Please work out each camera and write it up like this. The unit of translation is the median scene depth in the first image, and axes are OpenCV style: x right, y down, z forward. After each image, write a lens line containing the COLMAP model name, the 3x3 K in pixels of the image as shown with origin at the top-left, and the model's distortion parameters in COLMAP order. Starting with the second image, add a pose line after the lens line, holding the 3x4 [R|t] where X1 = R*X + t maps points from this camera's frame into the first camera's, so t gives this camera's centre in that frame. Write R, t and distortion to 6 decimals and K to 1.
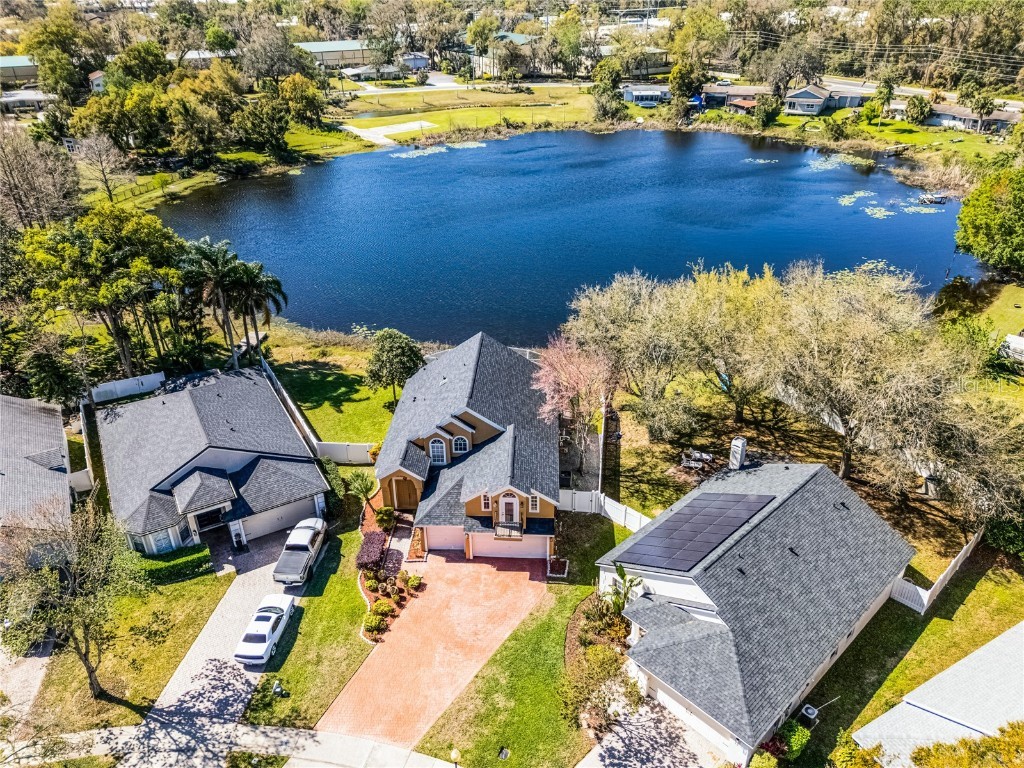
lens RADIAL K [[752.1, 0, 515.6], [0, 752.1, 383.7], [0, 0, 1]] dist [0.072881, -0.060482]
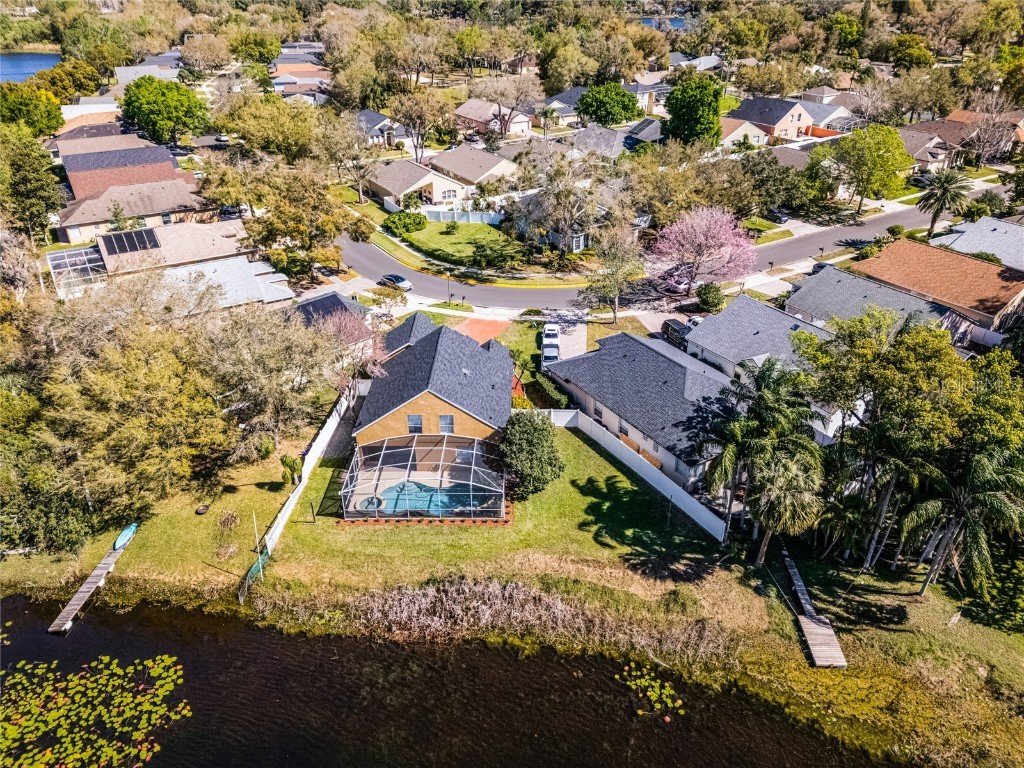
lens RADIAL K [[752.1, 0, 514.2], [0, 752.1, 382.0], [0, 0, 1]] dist [0.072881, -0.060482]
pose [[-0.999372, 0.027173, -0.022737, -0.108063], [-0.004785, 0.532337, 0.846519, -0.722075], [0.035106, 0.846096, -0.531873, 1.228815]]
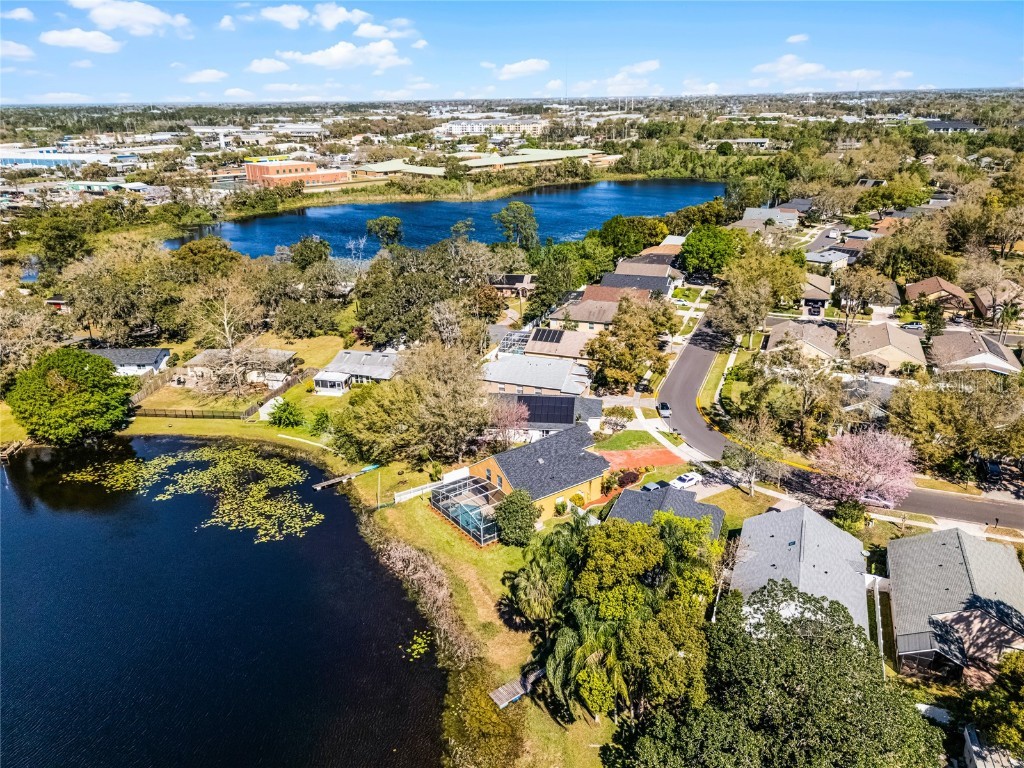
lens RADIAL K [[752.1, 0, 512.0], [0, 752.1, 380.1], [0, 0, 1]] dist [0.072881, -0.060482]
pose [[-0.625178, -0.258299, 0.736501, -0.966780], [0.394875, 0.709284, 0.583943, -0.883773], [-0.673221, 0.655894, -0.341433, 1.148122]]
